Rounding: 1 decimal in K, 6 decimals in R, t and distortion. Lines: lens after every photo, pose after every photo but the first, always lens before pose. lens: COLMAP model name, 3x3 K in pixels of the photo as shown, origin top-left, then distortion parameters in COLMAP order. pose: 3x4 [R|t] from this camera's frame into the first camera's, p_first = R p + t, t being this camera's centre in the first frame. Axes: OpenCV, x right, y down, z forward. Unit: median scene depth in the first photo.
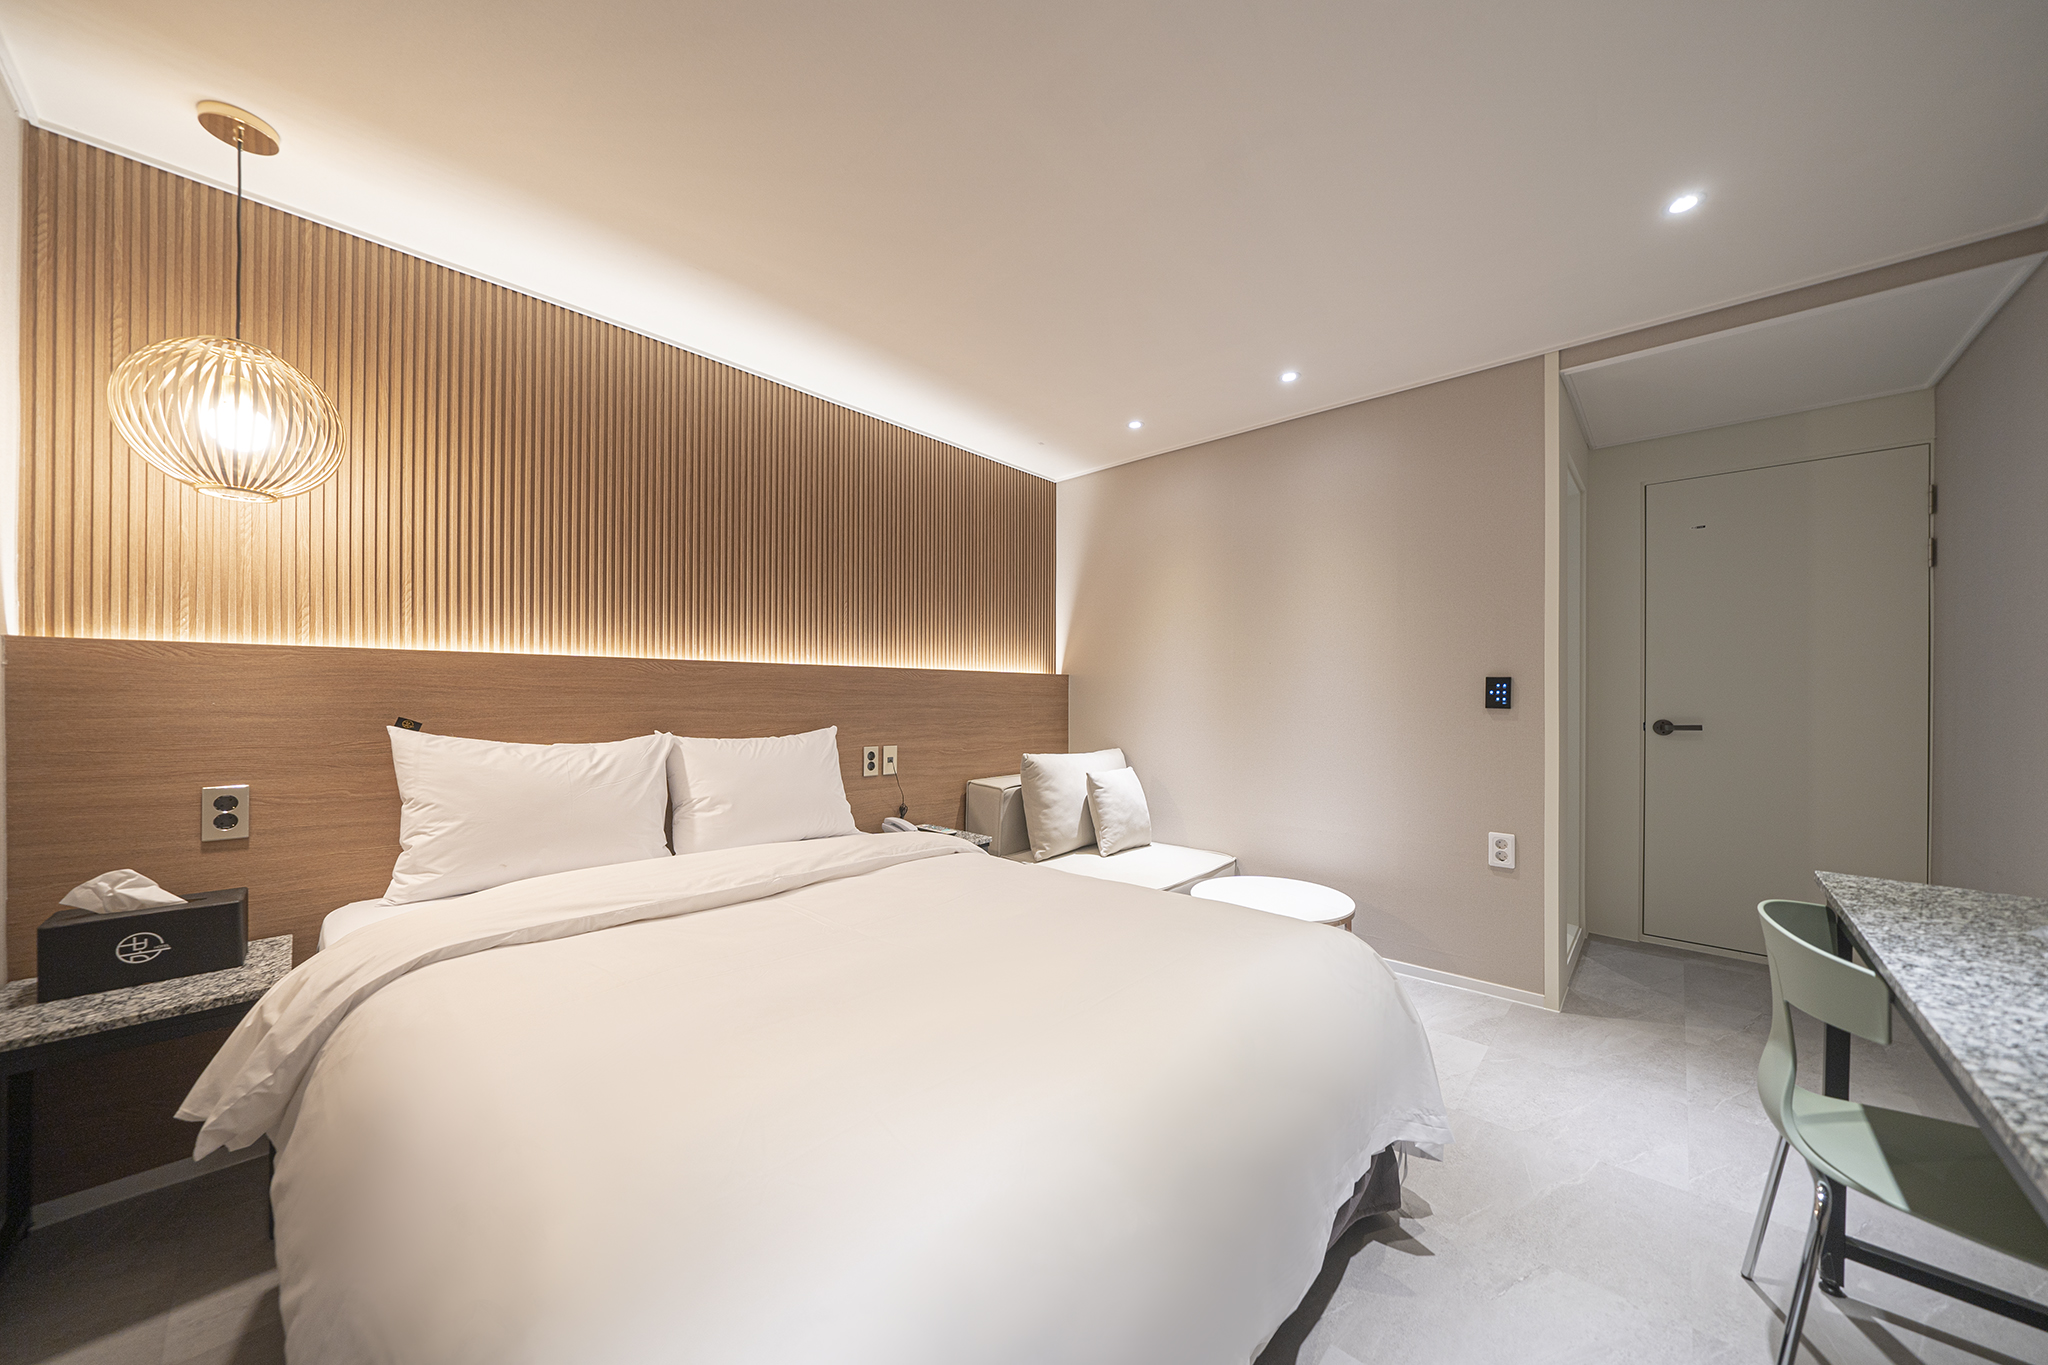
lens RADIAL K [[700.2, 0, 1028.4], [0, 700.2, 691.4], [0, 0, 1]] dist [-0.000157, -0.000049]
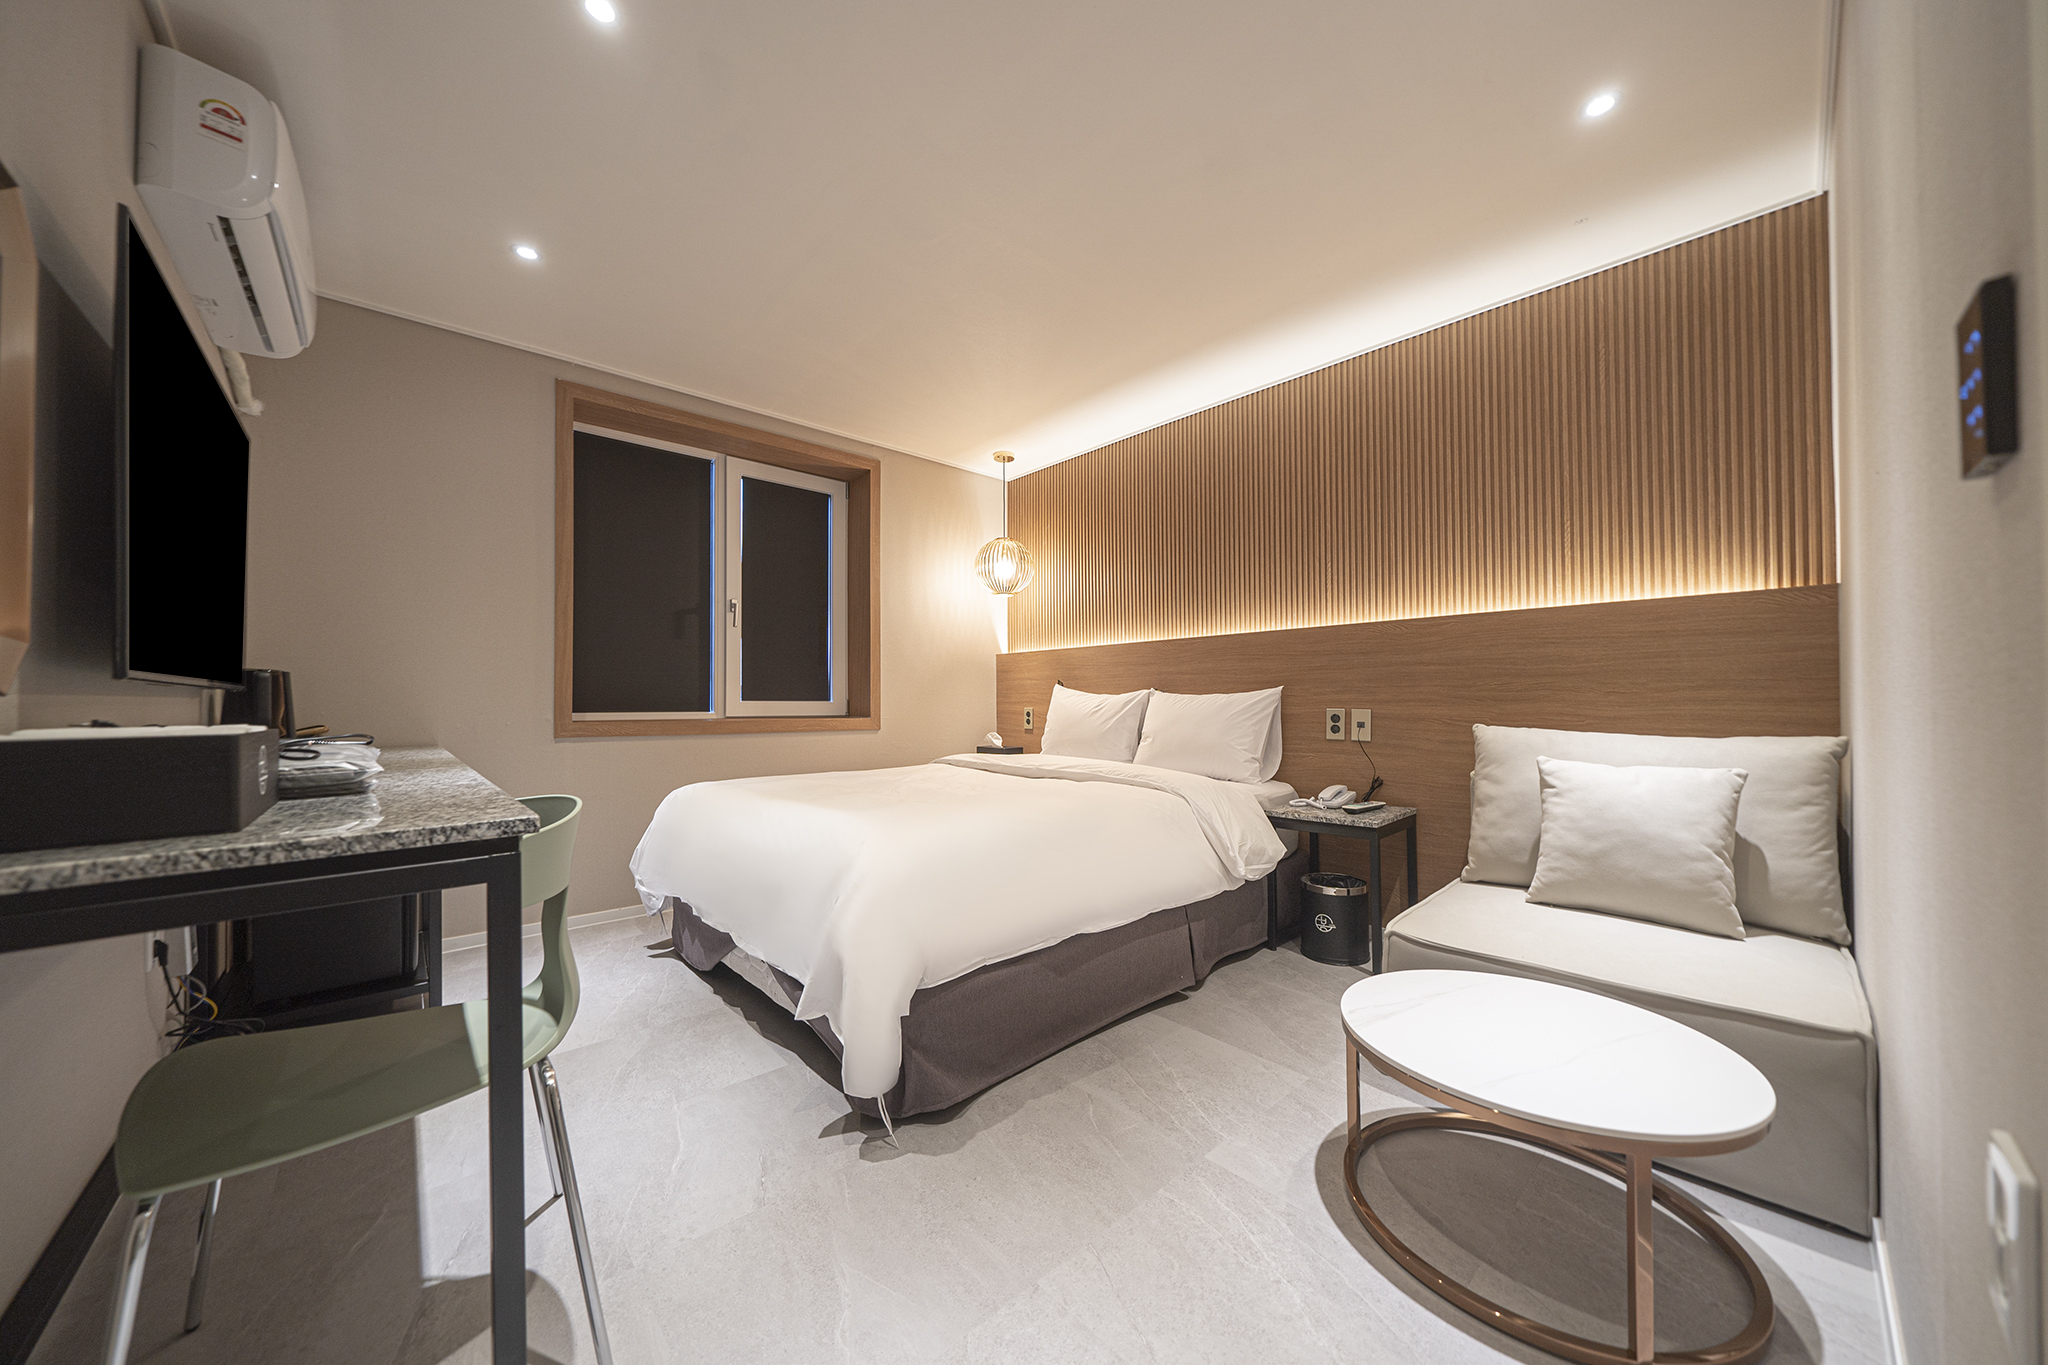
lens RADIAL K [[700.2, 0, 1028.4], [0, 700.2, 691.4], [0, 0, 1]] dist [-0.000157, -0.000049]
pose [[-0.085205, -0.022543, -0.996108, 0.761739], [0.008484, 0.999691, -0.023350, 0.073948], [0.996327, -0.010441, -0.084988, 0.663634]]
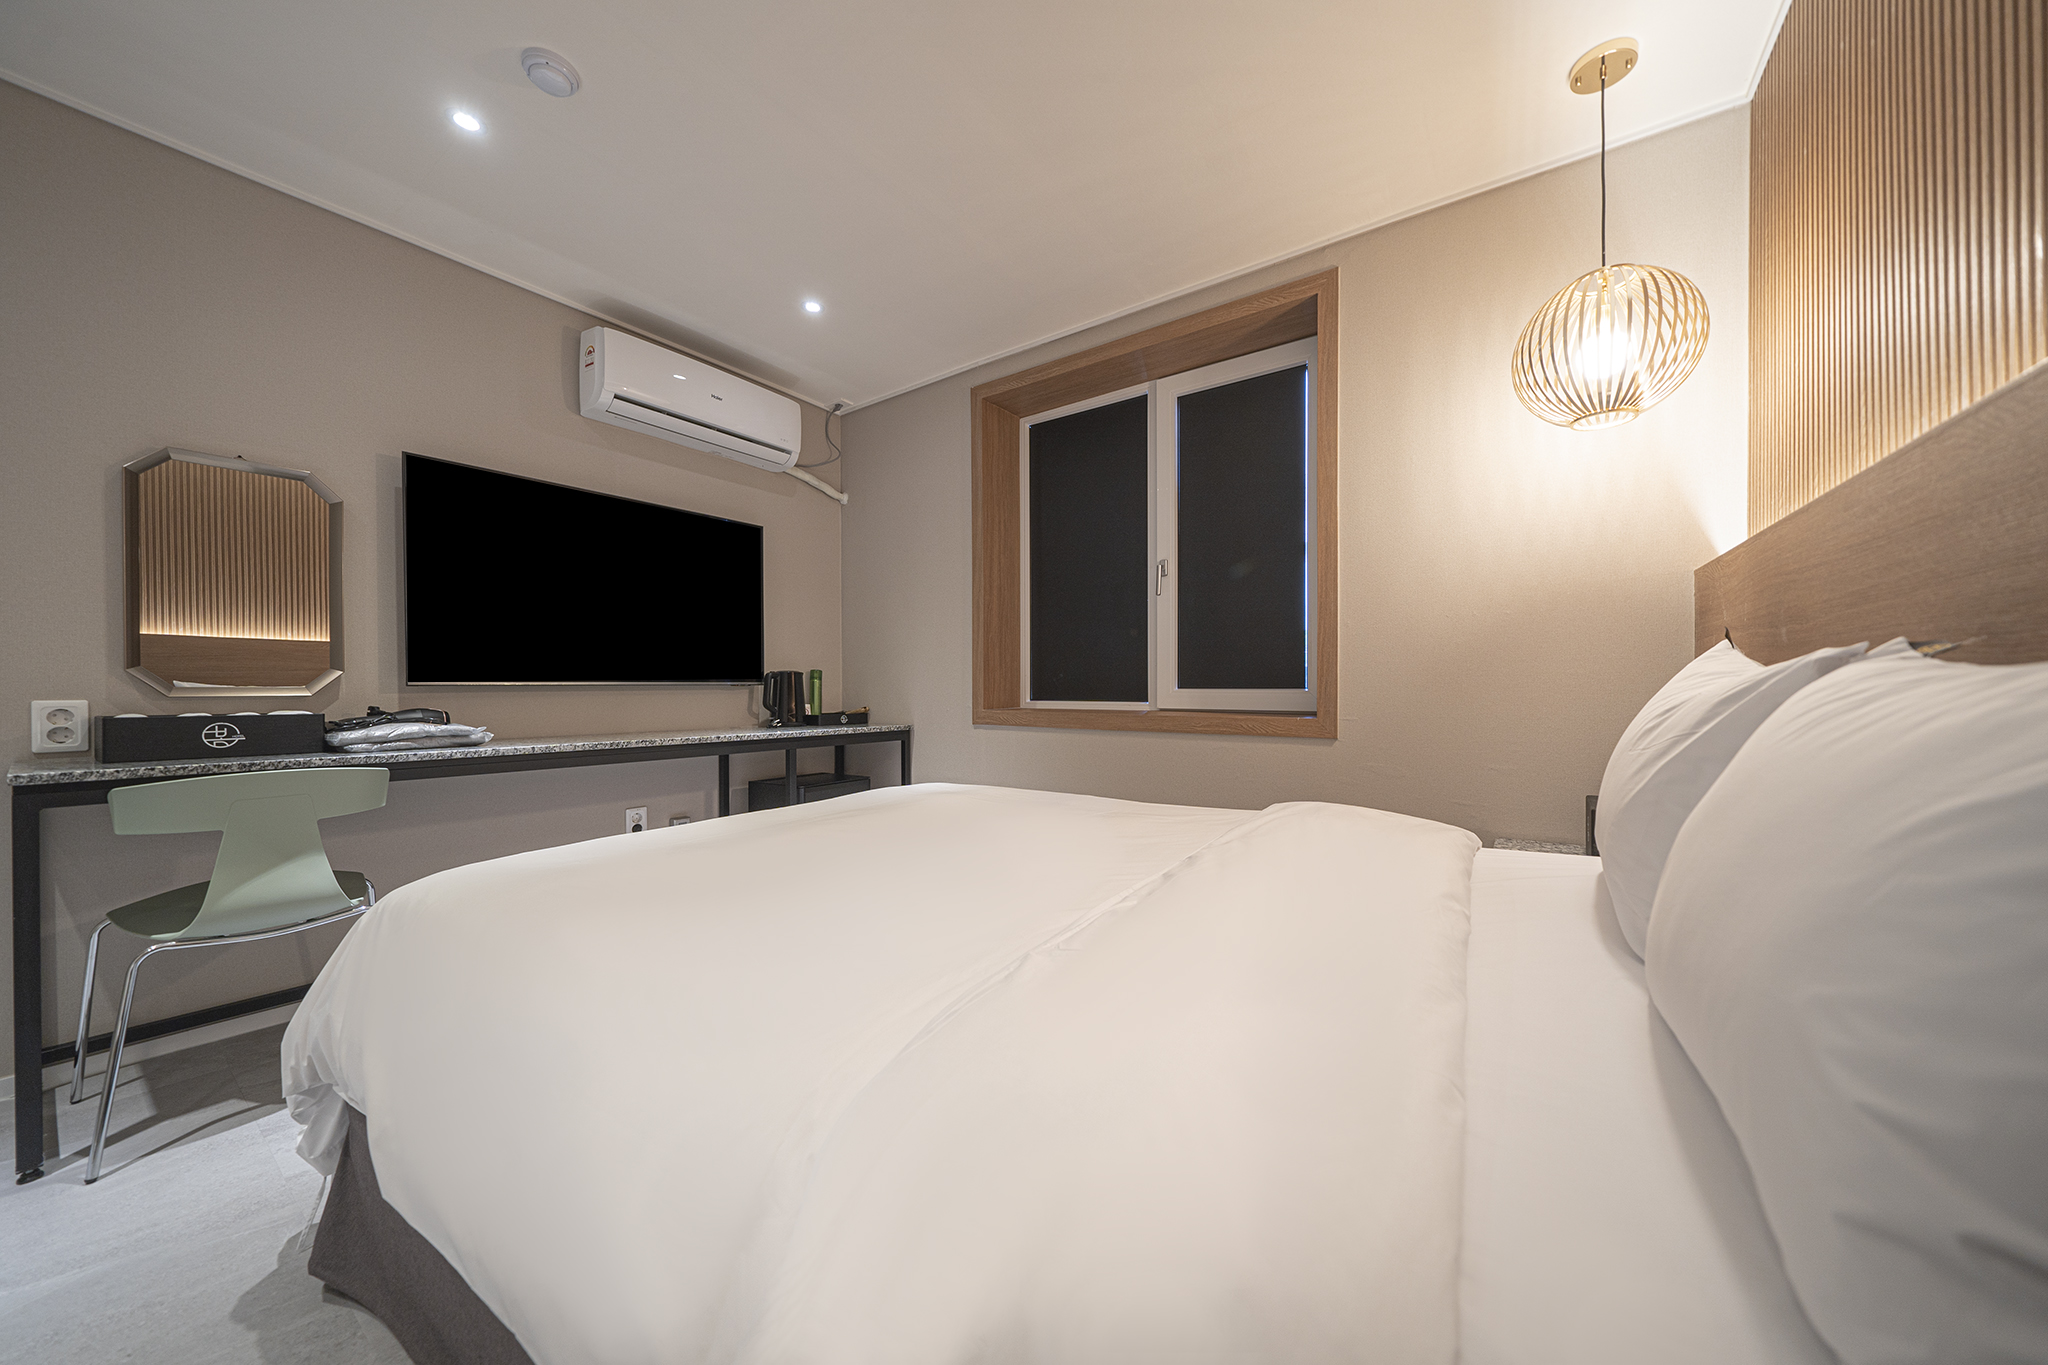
lens RADIAL K [[700.2, 0, 1028.4], [0, 700.2, 691.4], [0, 0, 1]] dist [-0.000157, -0.000049]
pose [[-0.990957, -0.006176, -0.134034, -0.067699], [-0.005878, 0.999979, -0.002619, 0.064726], [0.134048, -0.001808, -0.990973, 0.965406]]
